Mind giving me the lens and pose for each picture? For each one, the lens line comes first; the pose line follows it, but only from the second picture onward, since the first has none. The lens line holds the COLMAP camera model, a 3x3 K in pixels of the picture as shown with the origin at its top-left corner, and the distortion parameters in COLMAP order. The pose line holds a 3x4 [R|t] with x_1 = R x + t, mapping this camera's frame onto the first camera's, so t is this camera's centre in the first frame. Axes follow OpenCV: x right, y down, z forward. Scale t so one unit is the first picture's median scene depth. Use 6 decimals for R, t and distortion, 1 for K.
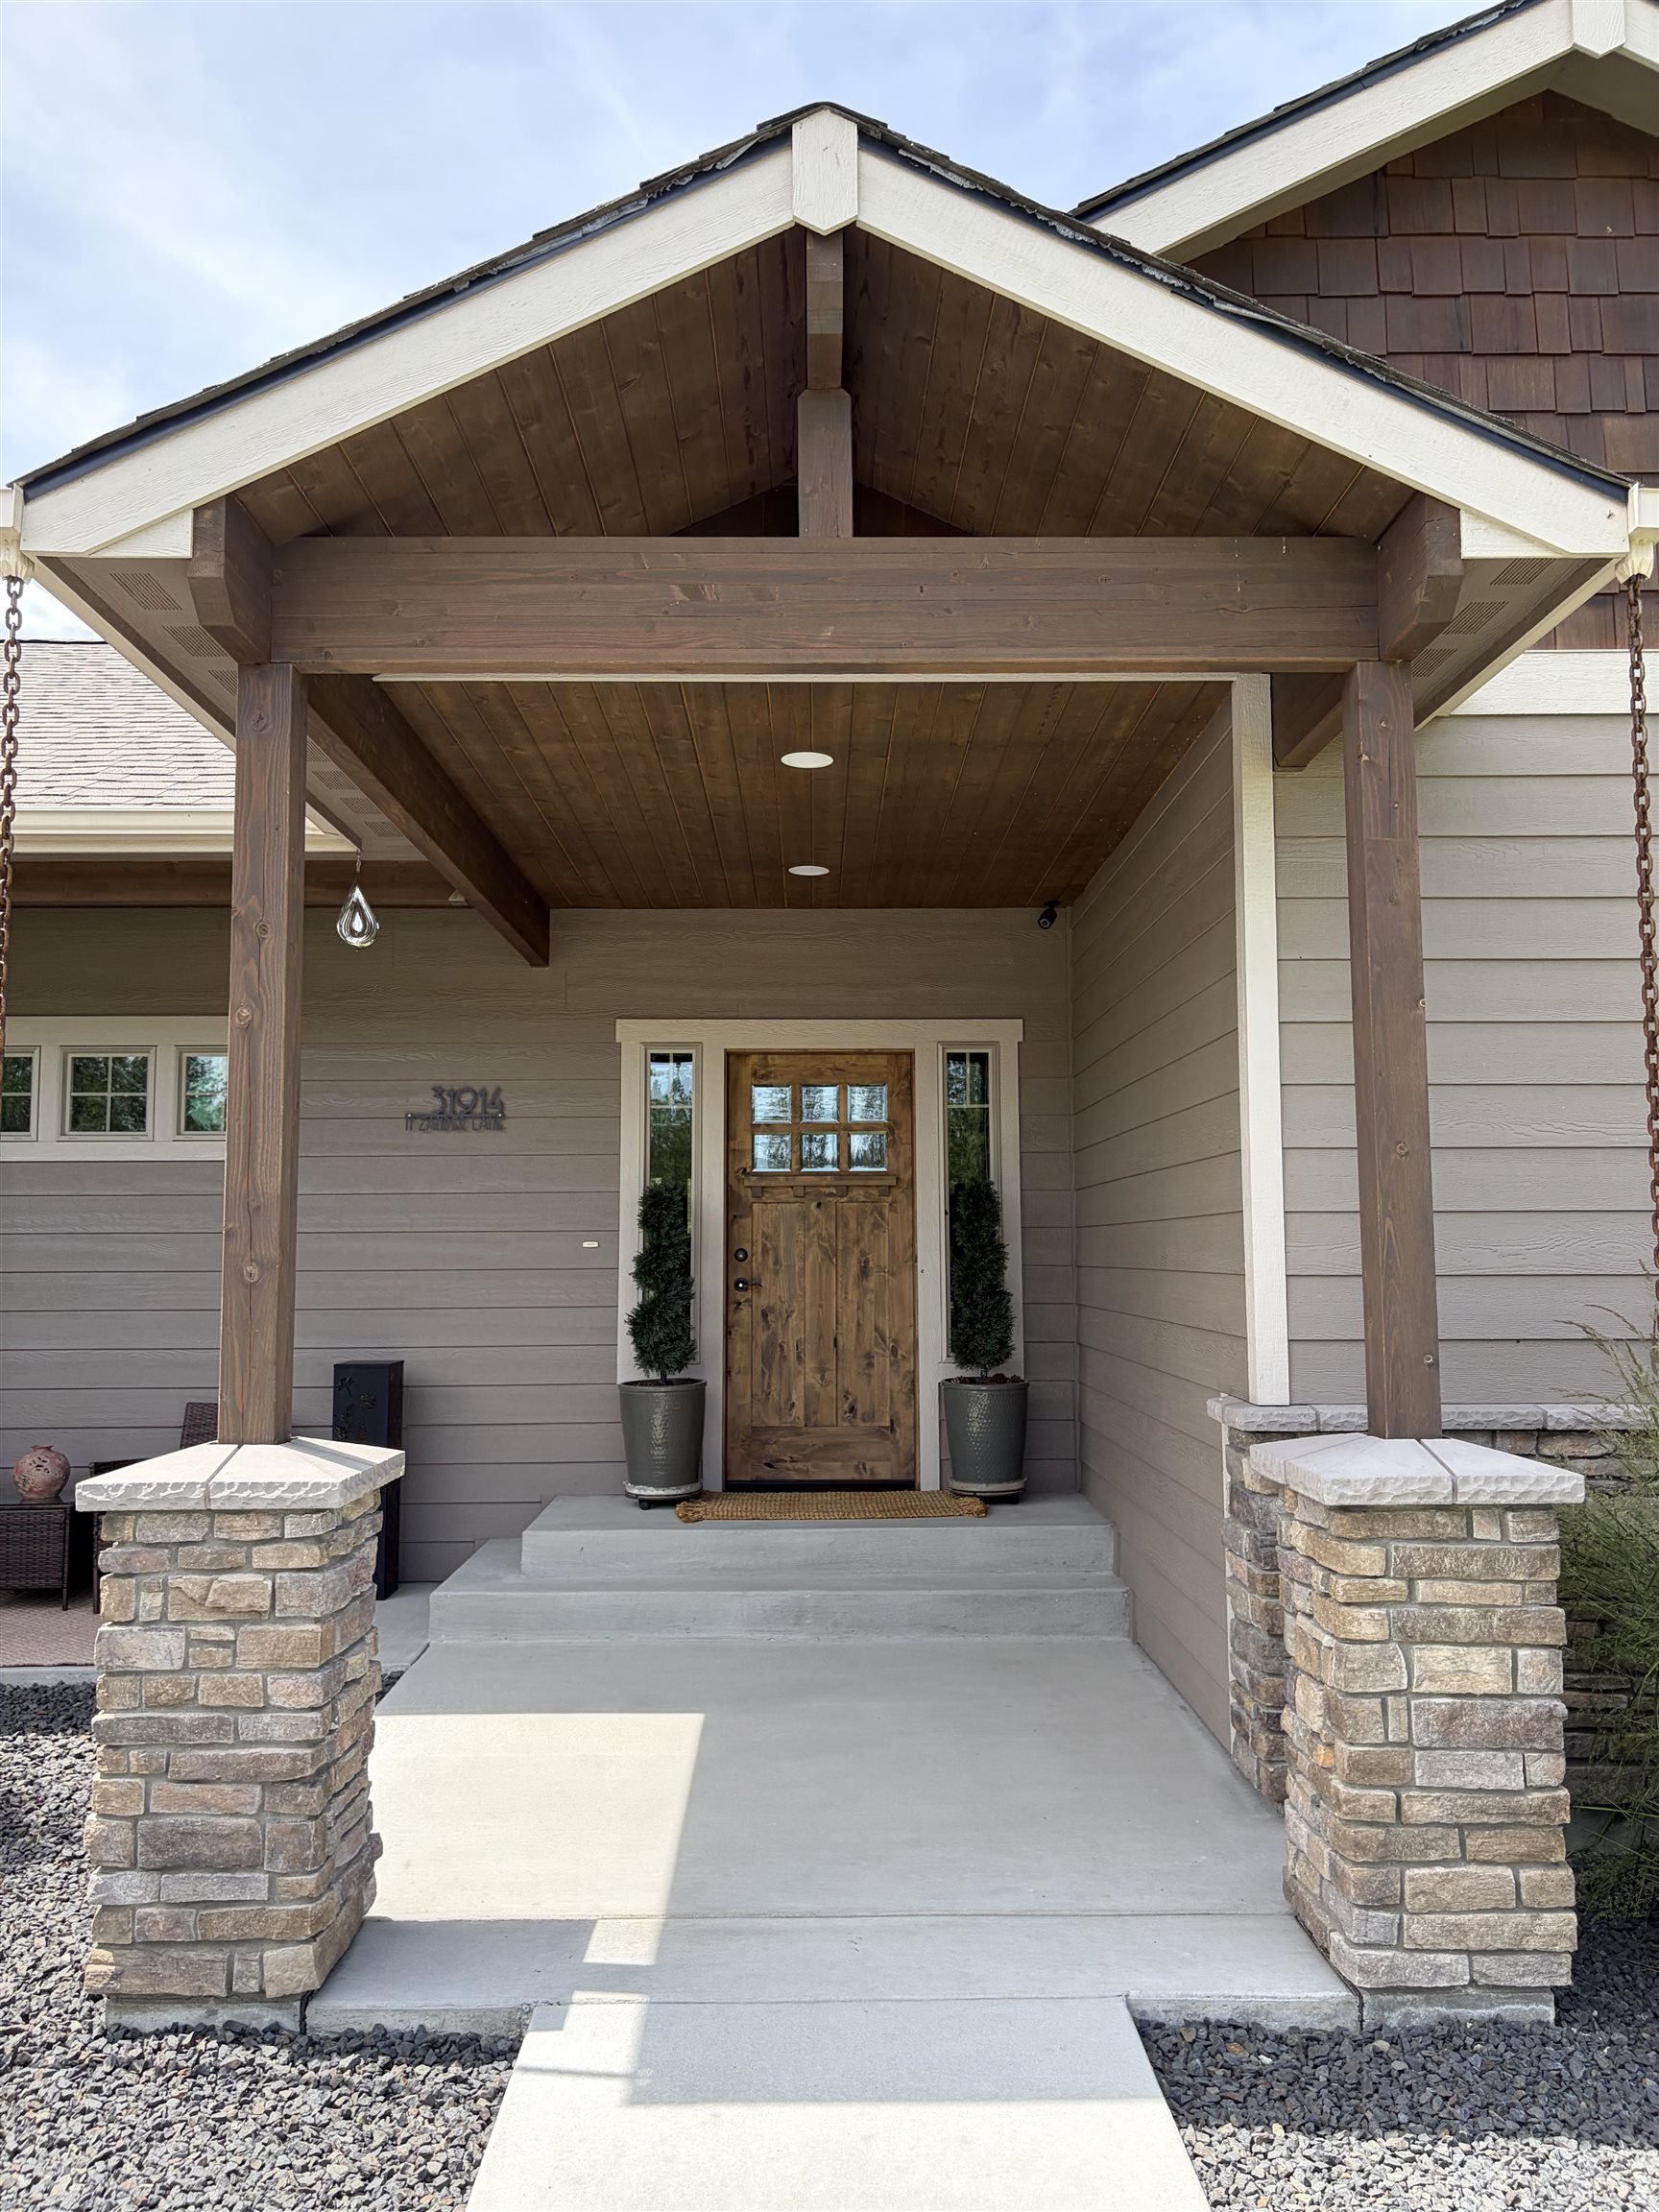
lens RADIAL K [[1673.6, 0, 818.3], [0, 1673.6, 1104.1], [0, 0, 1]] dist [0.127749, -0.170627]
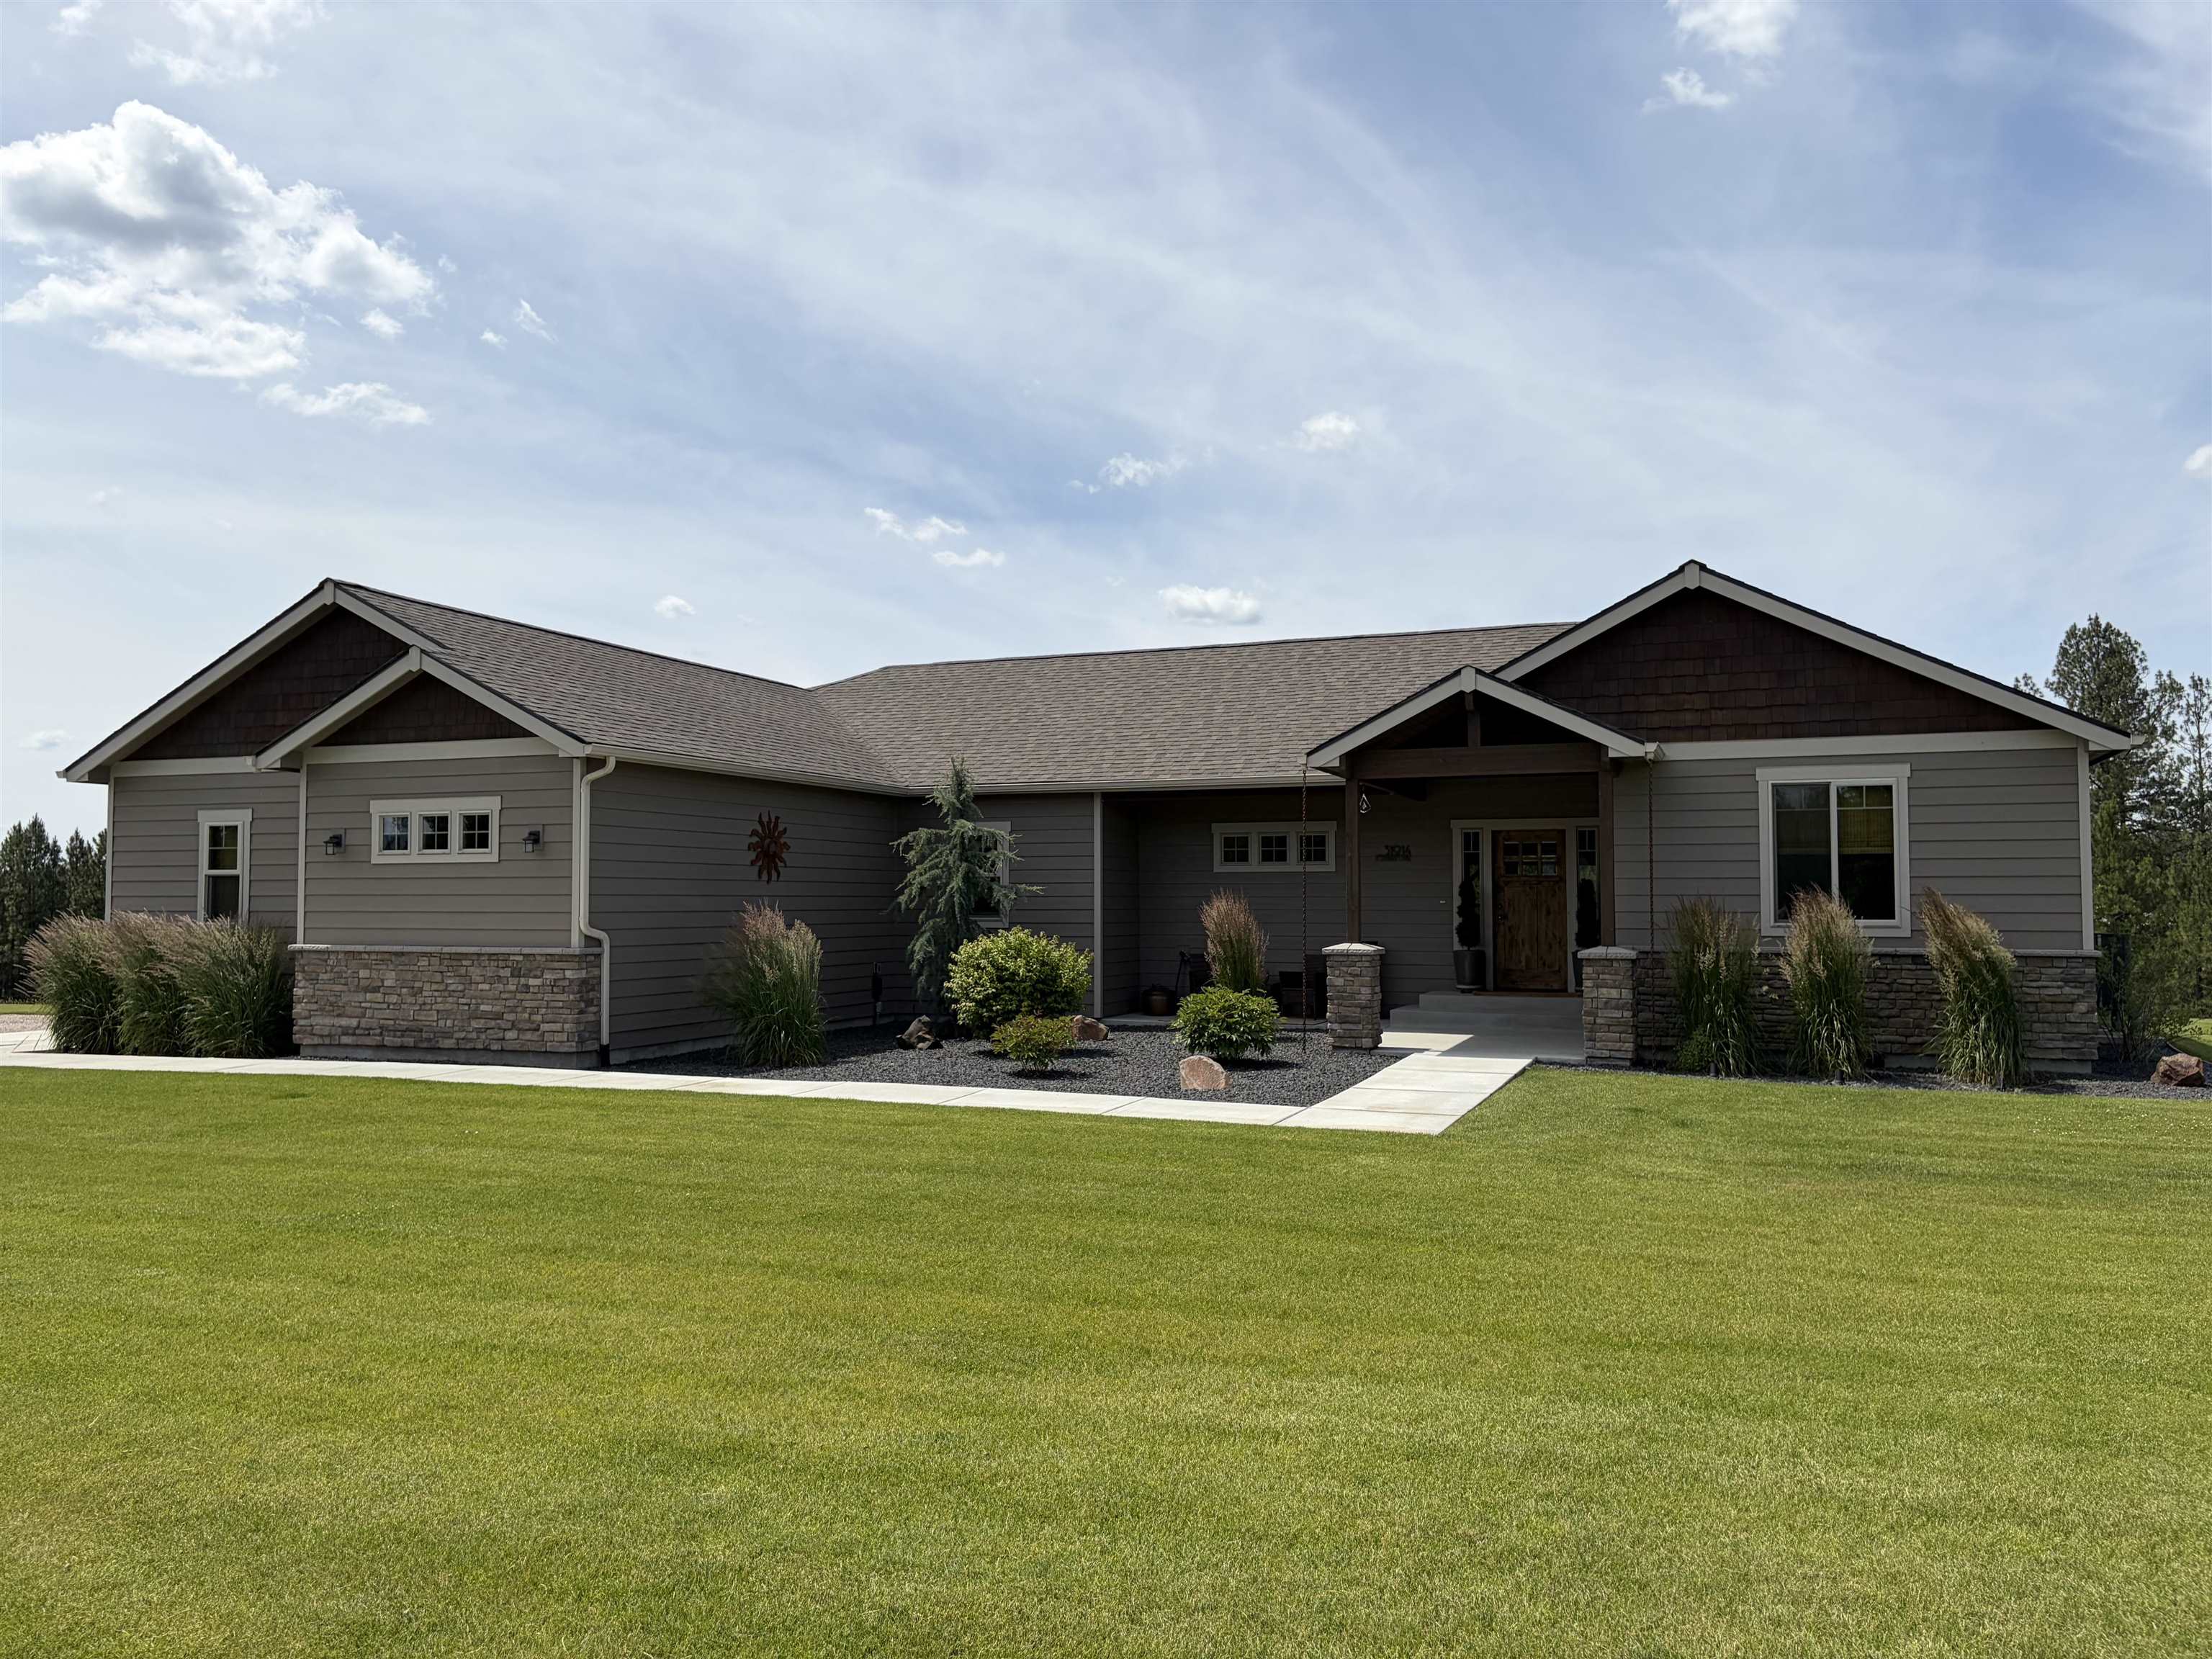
lens RADIAL K [[1662.6, 0, 1097.5], [0, 1662.6, 825.1], [0, 0, 1]] dist [0.077939, -0.095497]
pose [[0.925485, -0.014090, -0.378523, 0.387202], [0.029762, 0.998923, 0.035584, -0.160713], [0.377614, -0.044198, 0.924908, -1.788089]]
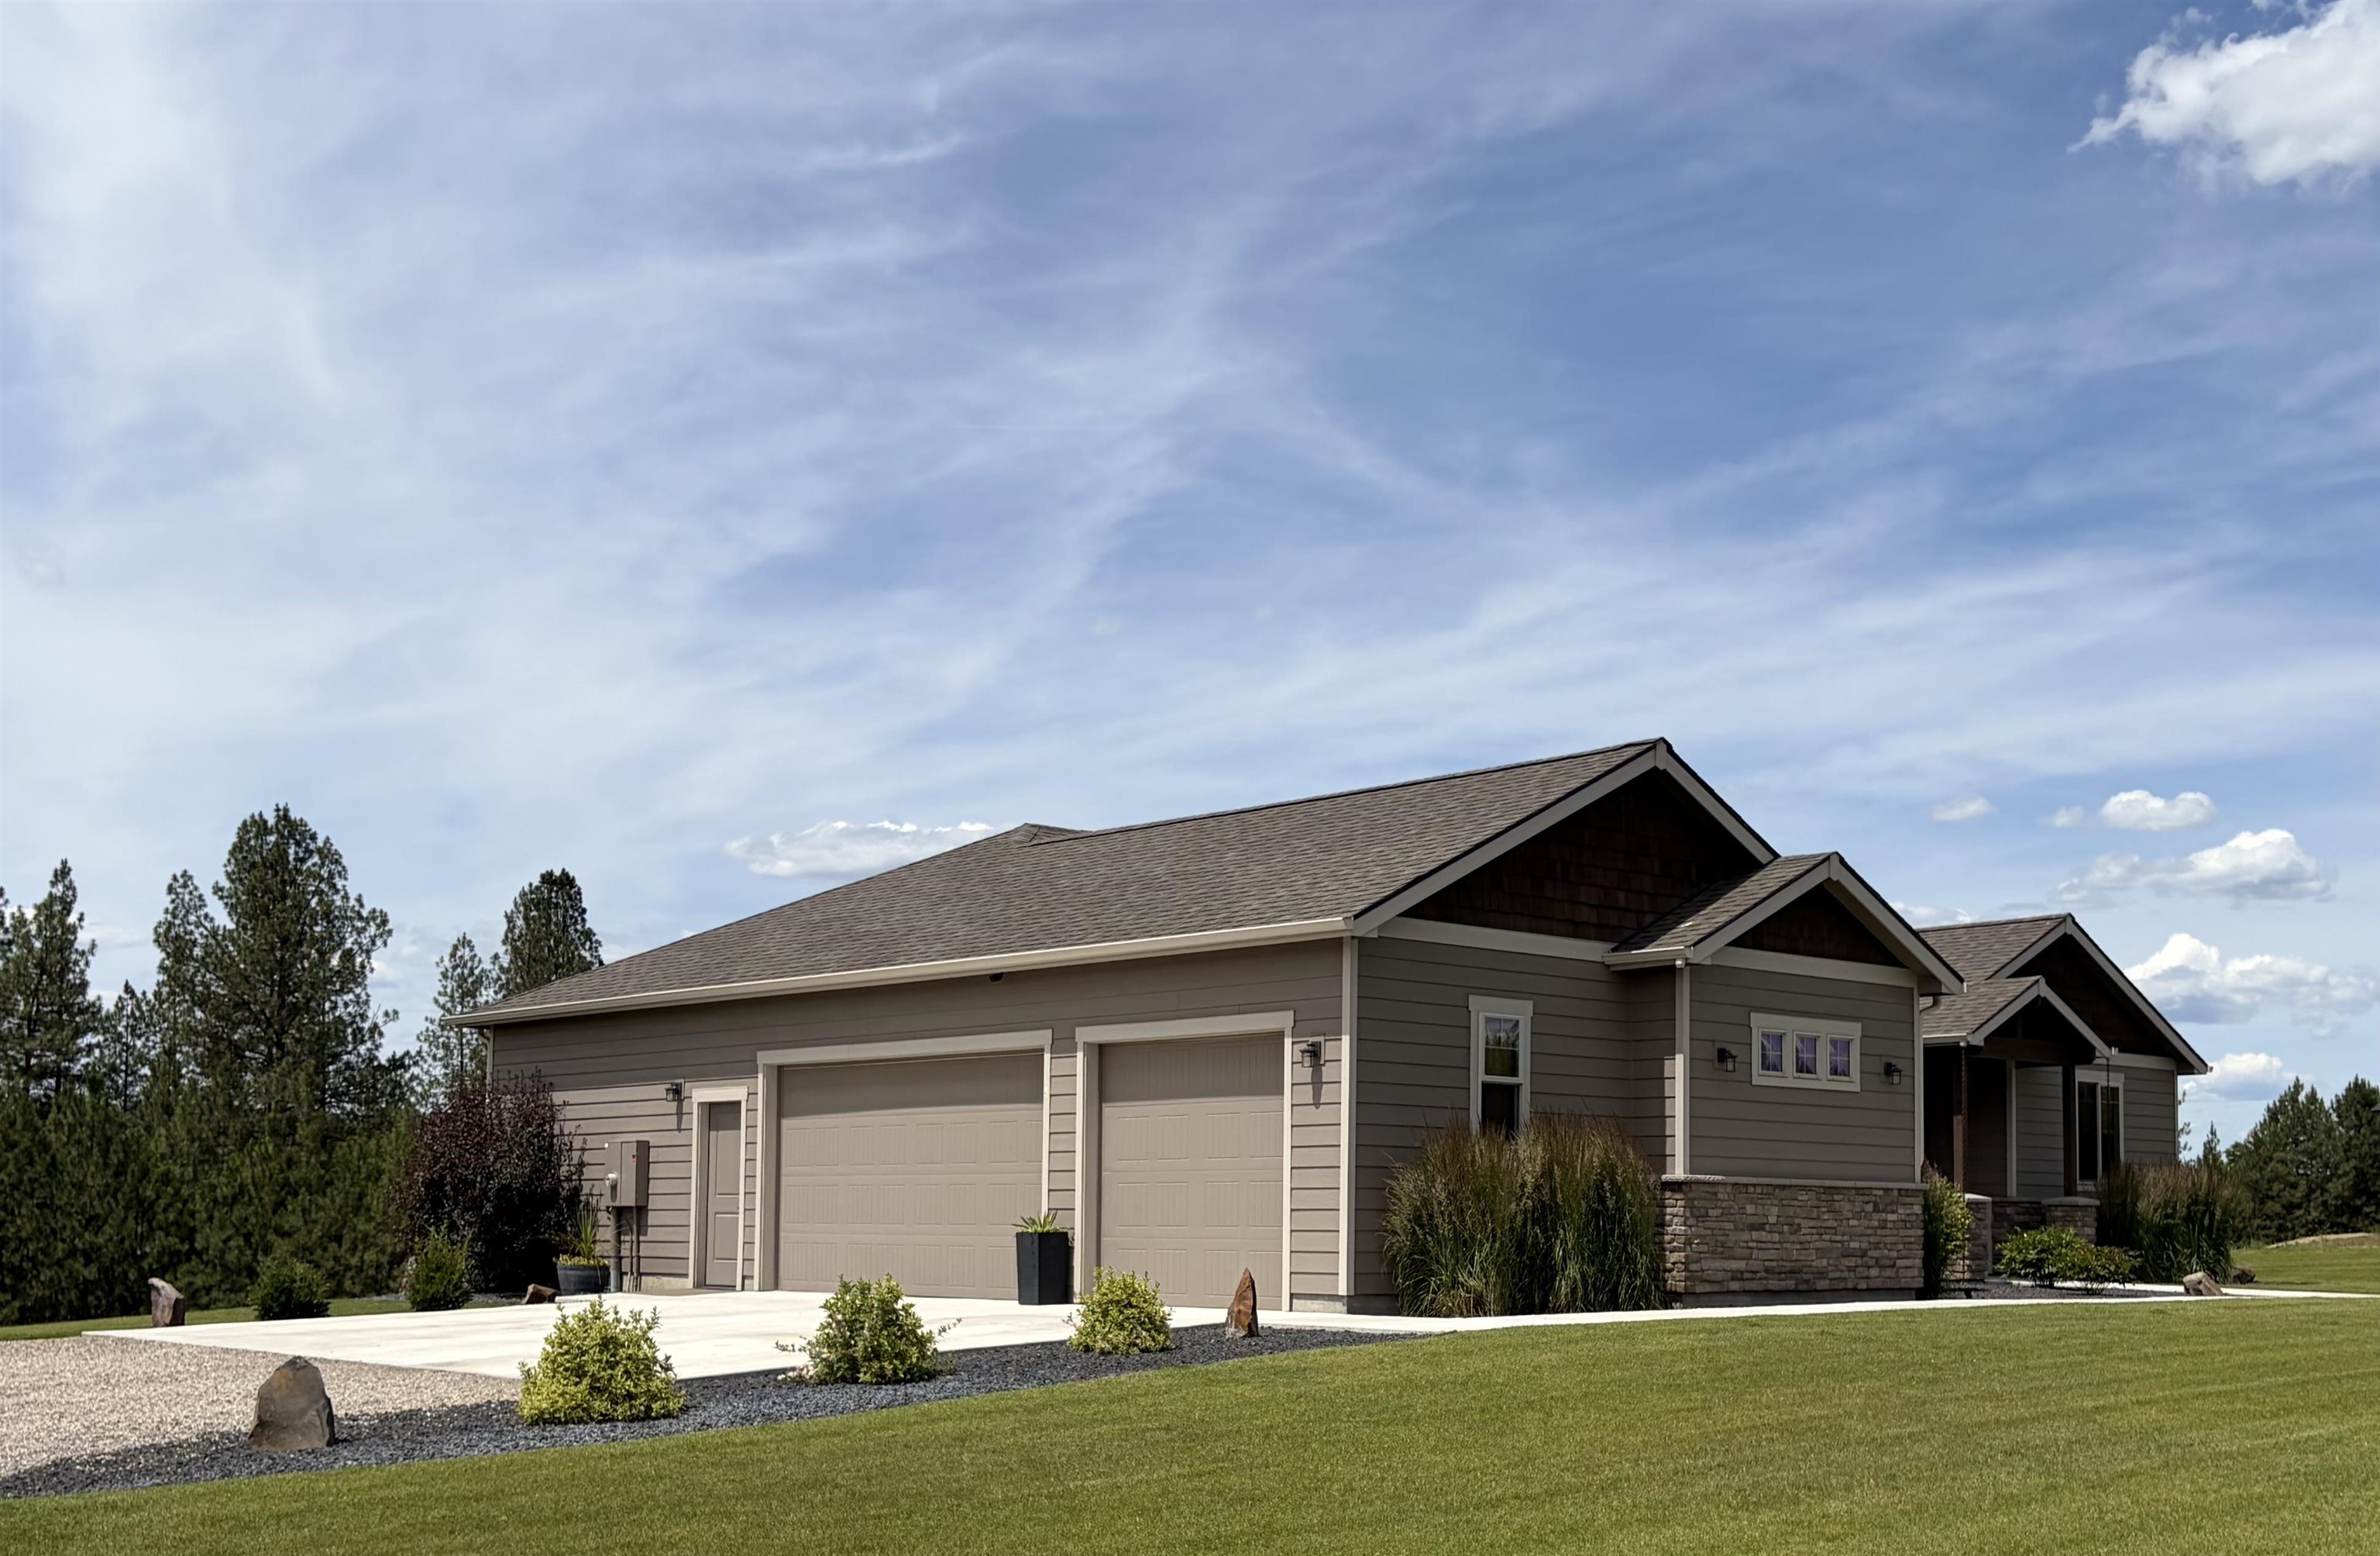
lens RADIAL K [[2803.2, 0, 1339.0], [0, 2803.2, 1171.2], [0, 0, 1]] dist [0.166648, -0.328400]
pose [[0.715754, 0.025308, 0.697894, -4.155942], [-0.069966, 0.996914, 0.035605, -0.036808], [-0.694839, -0.074313, 0.715316, -2.124312]]
